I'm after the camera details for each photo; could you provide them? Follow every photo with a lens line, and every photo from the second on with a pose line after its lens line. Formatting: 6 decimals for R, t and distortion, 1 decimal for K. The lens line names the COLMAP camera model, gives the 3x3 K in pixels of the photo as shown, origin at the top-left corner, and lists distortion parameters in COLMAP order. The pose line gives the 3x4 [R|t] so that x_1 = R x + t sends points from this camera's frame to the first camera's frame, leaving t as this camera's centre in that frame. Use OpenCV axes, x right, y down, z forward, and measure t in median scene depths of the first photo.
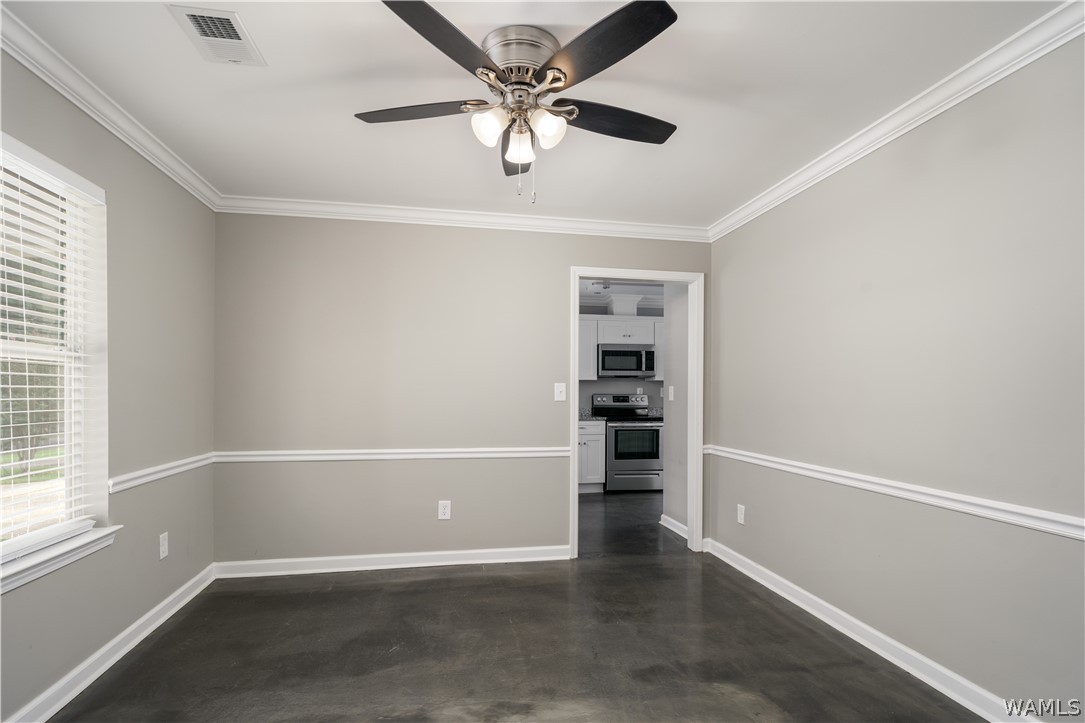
lens RADIAL K [[523.6, 0, 538.7], [0, 523.6, 393.9], [0, 0, 1]] dist [0.000083, 0.000126]
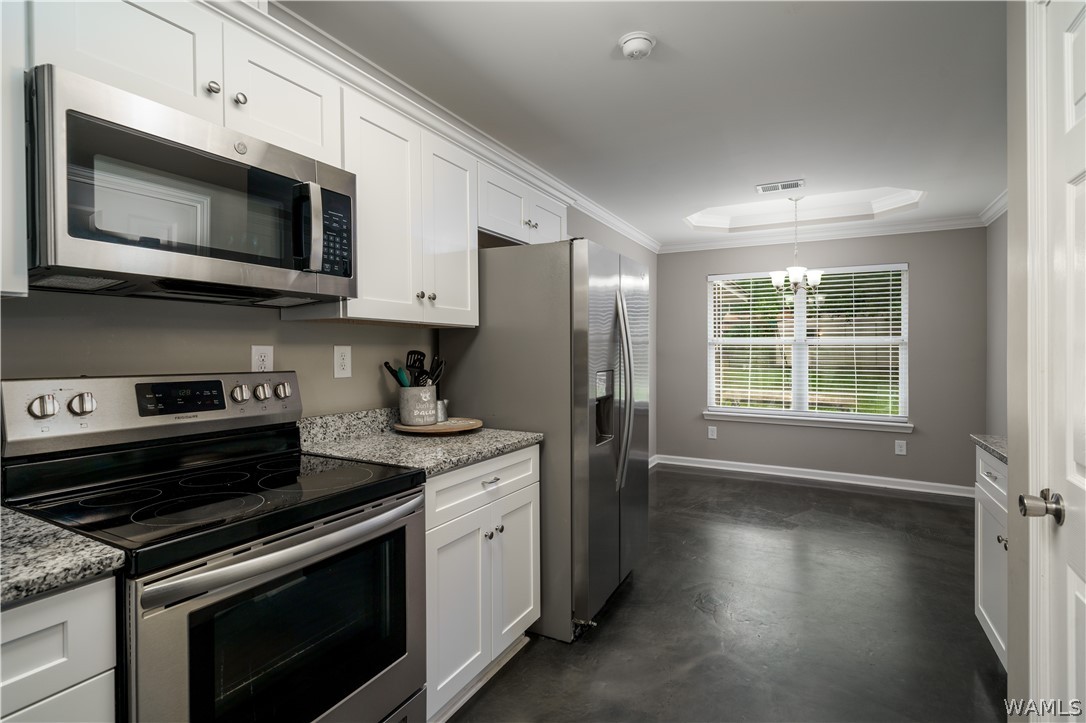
lens RADIAL K [[527.2, 0, 541.2], [0, 527.2, 354.5], [0, 0, 1]] dist [0.005395, 0.000411]
pose [[0.636430, -0.004324, 0.771322, 0.086018], [0.004363, 0.999988, 0.002006, -0.007886], [-0.771322, 0.002088, 0.636441, 0.776815]]
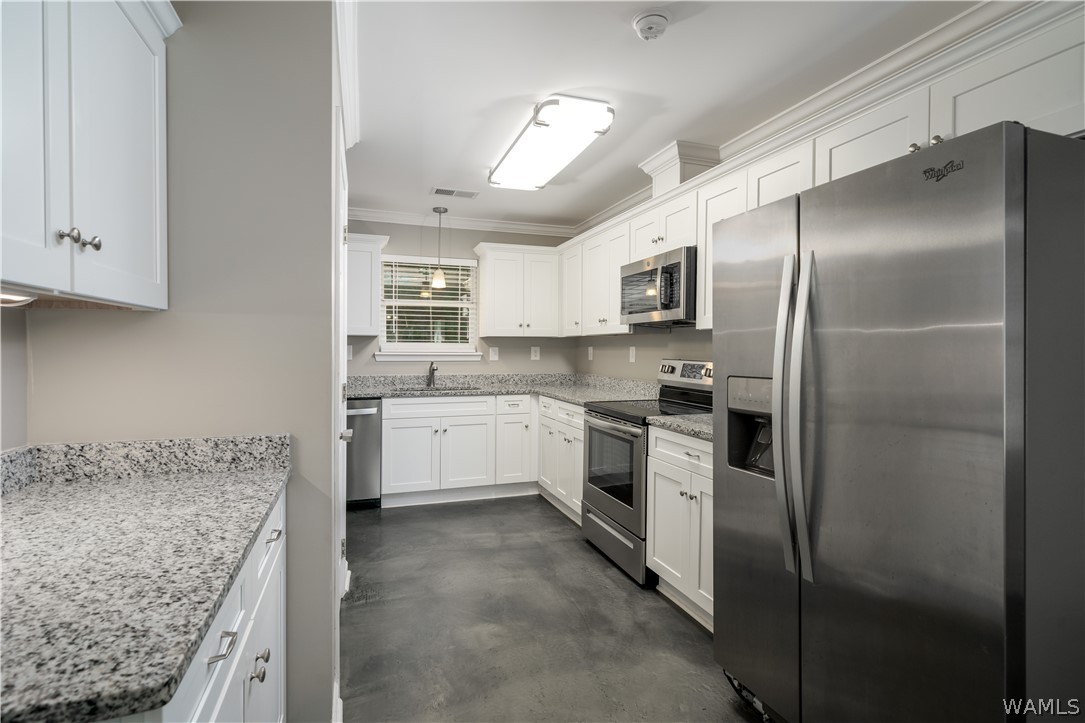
lens RADIAL K [[526.7, 0, 540.7], [0, 526.7, 354.5], [0, 0, 1]] dist [0.005395, 0.000411]
pose [[0.140943, 0.015436, -0.989897, 0.626037], [-0.010359, 0.999847, 0.014117, -0.010043], [0.989964, 0.008265, 0.141081, 0.829353]]
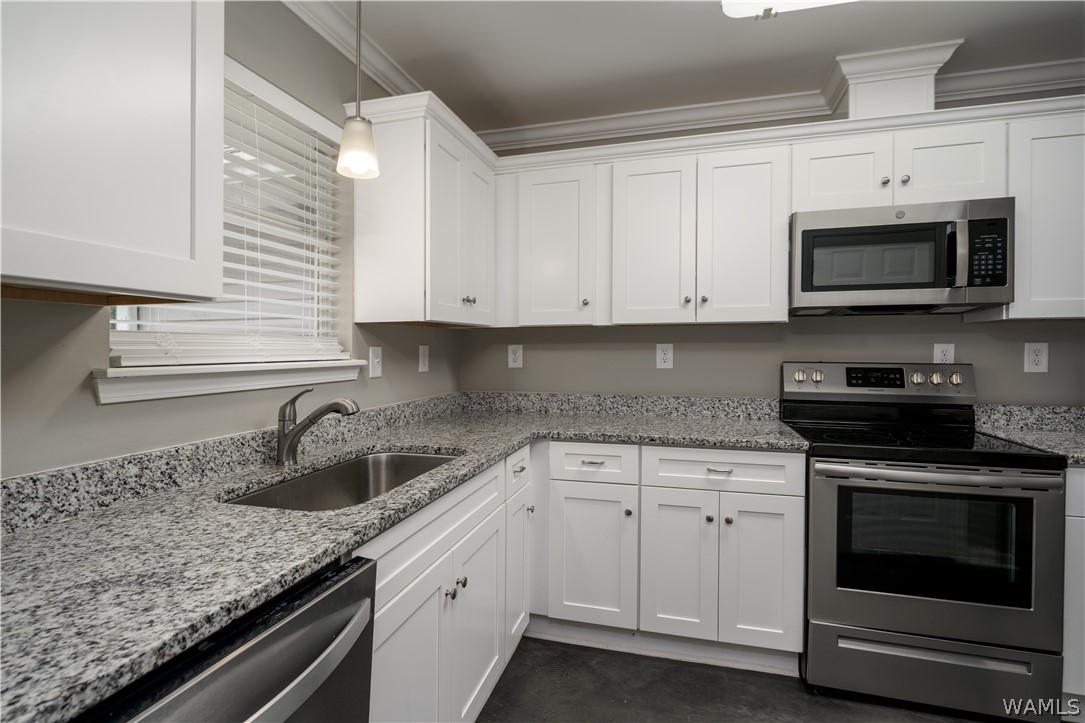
lens RADIAL K [[526.7, 0, 540.7], [0, 526.7, 354.5], [0, 0, 1]] dist [0.005395, 0.000411]
pose [[0.896568, 0.005625, -0.442870, 0.119027], [-0.003007, 0.999974, 0.006614, -0.006850], [0.442895, -0.004598, 0.896562, 0.623703]]
